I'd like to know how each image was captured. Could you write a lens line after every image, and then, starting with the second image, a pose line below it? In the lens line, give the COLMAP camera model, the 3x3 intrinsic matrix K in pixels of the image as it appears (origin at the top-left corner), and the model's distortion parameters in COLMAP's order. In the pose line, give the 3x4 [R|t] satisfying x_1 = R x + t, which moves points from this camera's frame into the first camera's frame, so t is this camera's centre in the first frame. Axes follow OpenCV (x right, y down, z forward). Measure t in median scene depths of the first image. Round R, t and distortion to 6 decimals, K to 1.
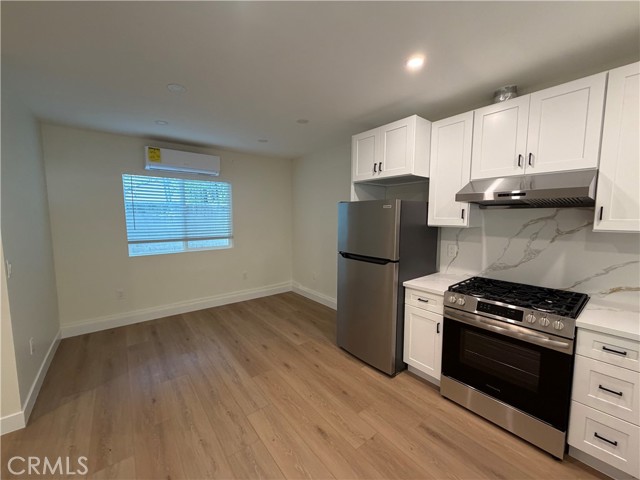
lens RADIAL K [[255.1, 0, 319.4], [0, 255.1, 241.3], [0, 0, 1]] dist [0.001192, -0.001072]
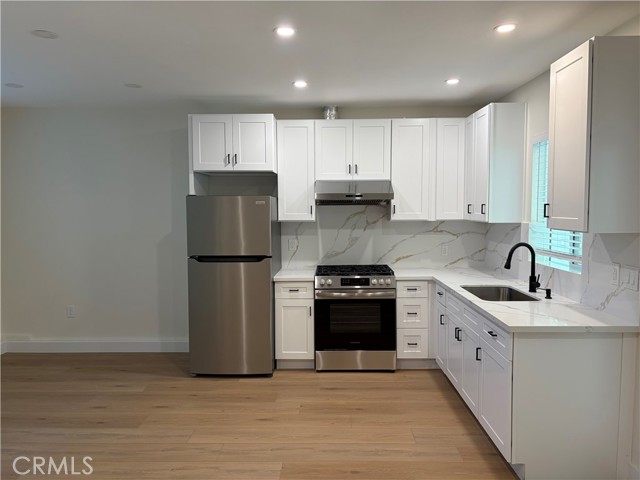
lens RADIAL K [[482.1, 0, 320.0], [0, 482.1, 241.9], [0, 0, 1]] dist [0.047143, -0.005929]
pose [[0.637716, -0.057806, 0.768100, -1.100617], [0.080575, 0.996715, 0.008113, 0.021983], [-0.766046, 0.056716, 0.640279, -0.401107]]
